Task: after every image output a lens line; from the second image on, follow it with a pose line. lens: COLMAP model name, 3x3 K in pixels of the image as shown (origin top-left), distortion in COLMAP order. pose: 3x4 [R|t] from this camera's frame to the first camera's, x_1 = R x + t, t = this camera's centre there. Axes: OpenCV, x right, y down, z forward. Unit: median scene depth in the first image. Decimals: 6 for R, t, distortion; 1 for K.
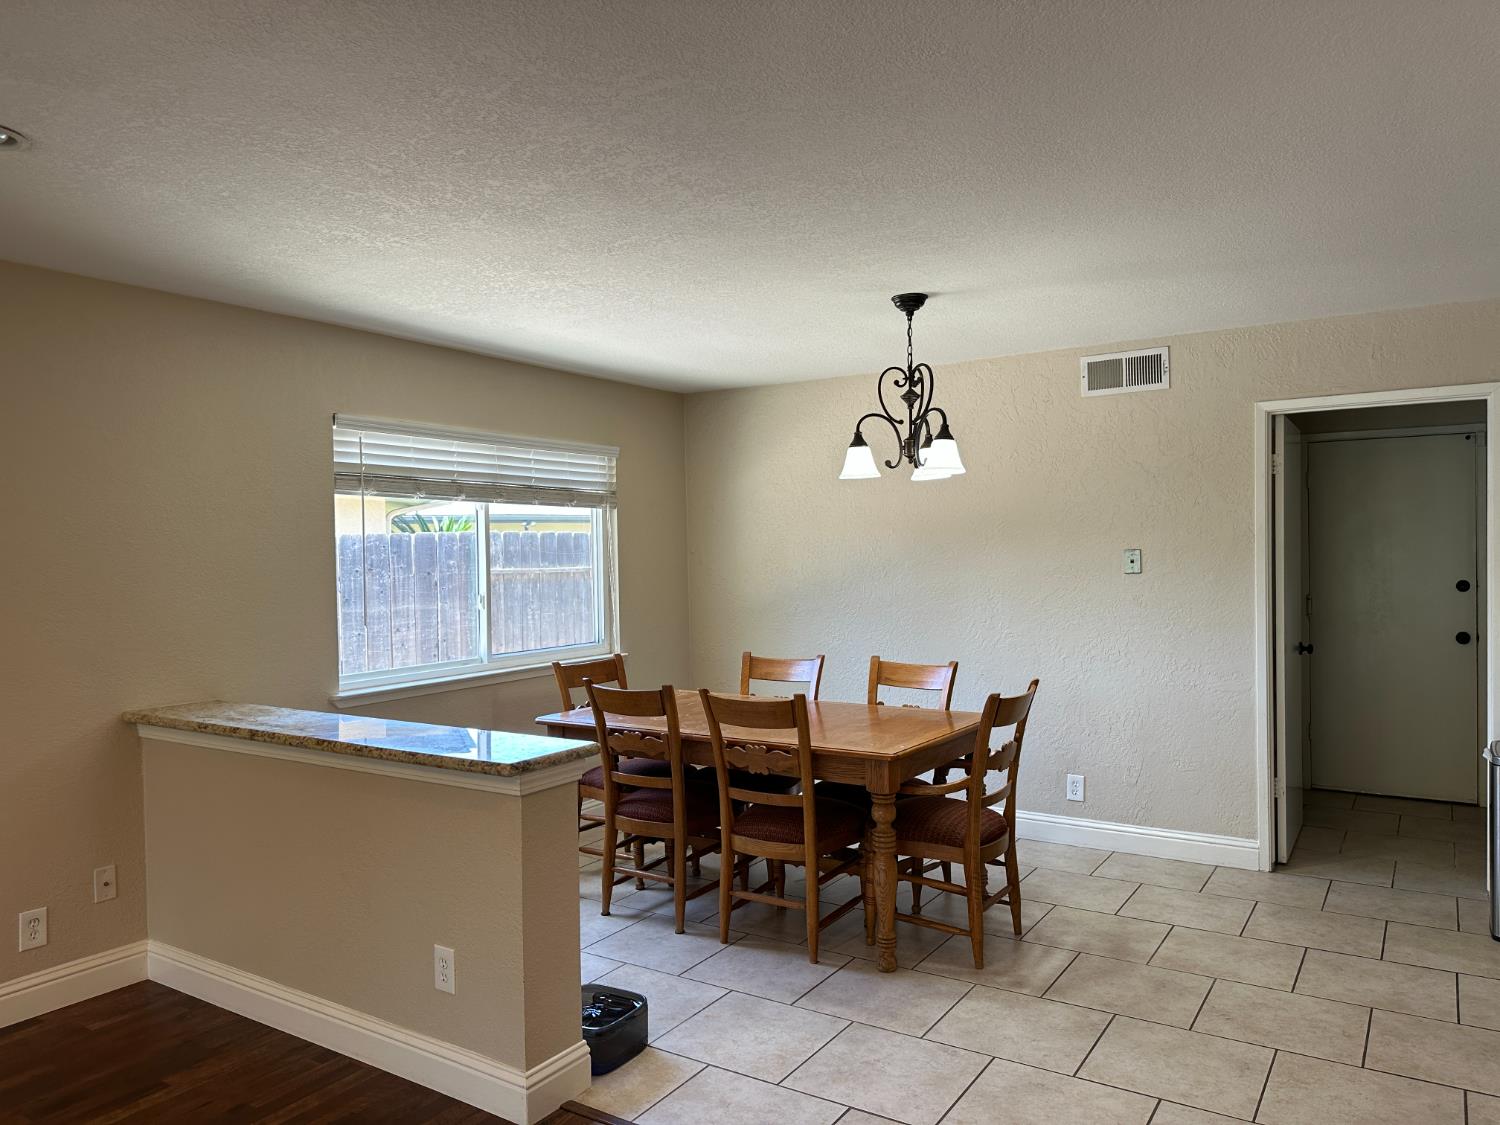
lens RADIAL K [[1055.0, 0, 750.0], [0, 1055.0, 562.5], [0, 0, 1]] dist [0.120039, -0.149569]
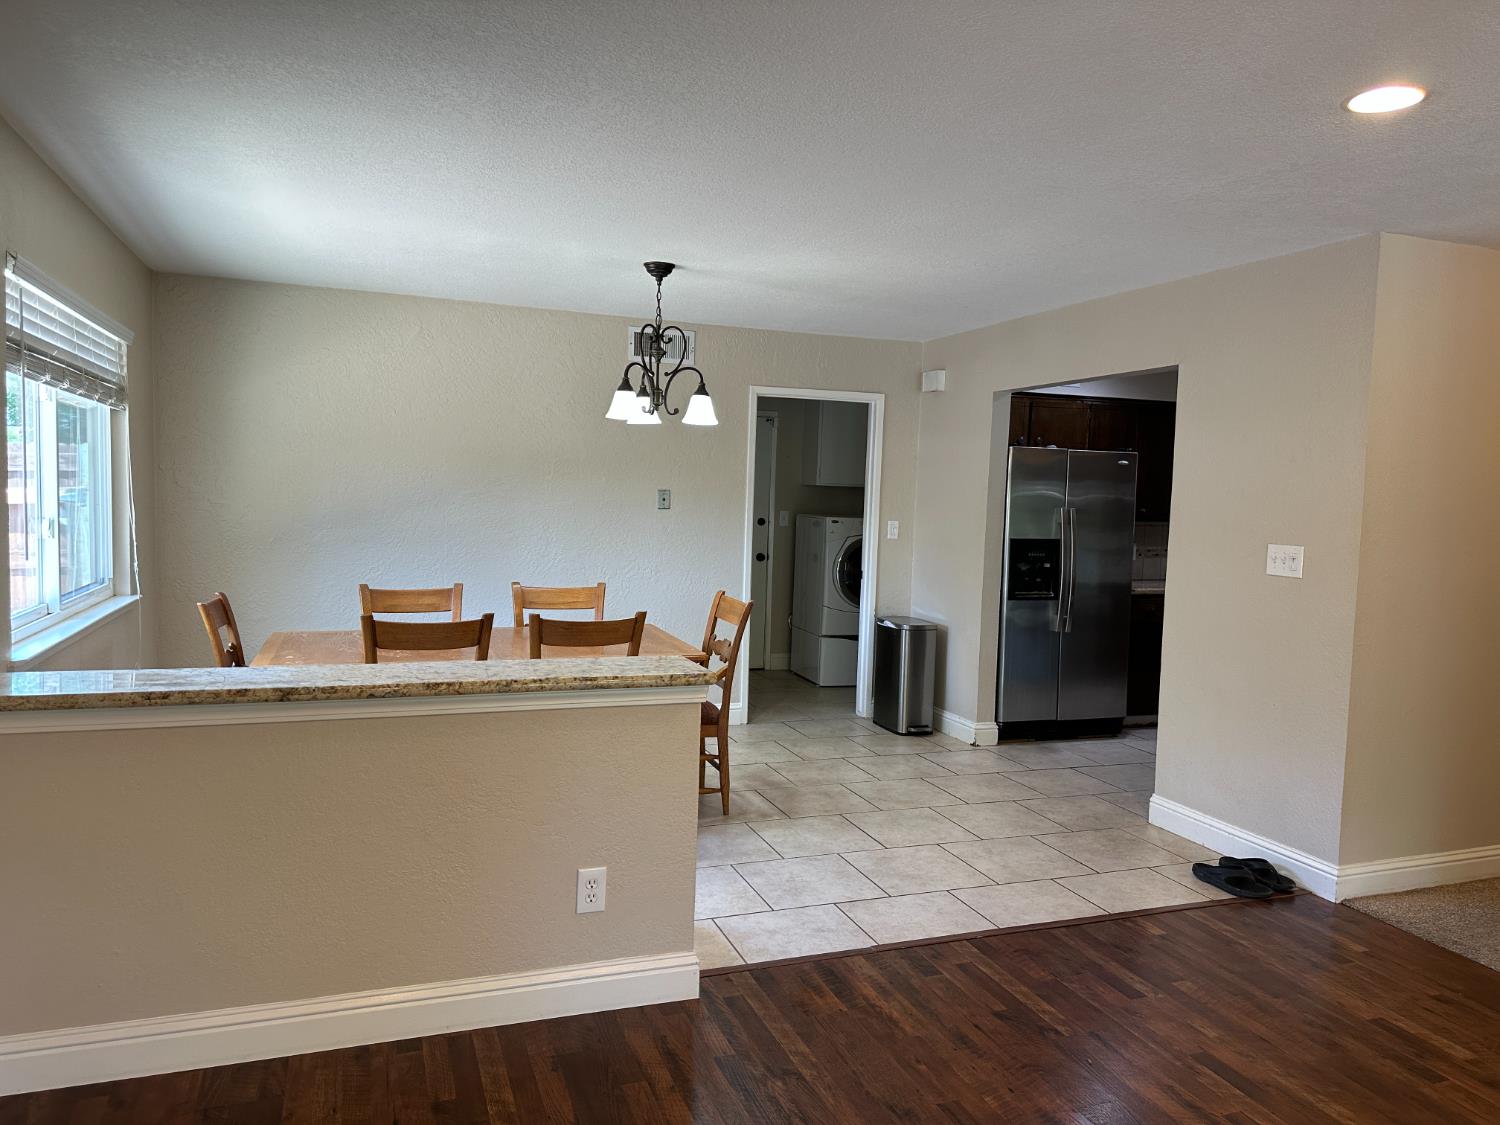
lens RADIAL K [[1055.0, 0, 750.0], [0, 1055.0, 562.5], [0, 0, 1]] dist [0.120039, -0.149569]
pose [[0.596629, -0.019123, 0.802289, -0.754517], [-0.031318, 0.998400, 0.047088, 0.015460], [-0.801906, -0.053220, 0.595076, 0.229714]]
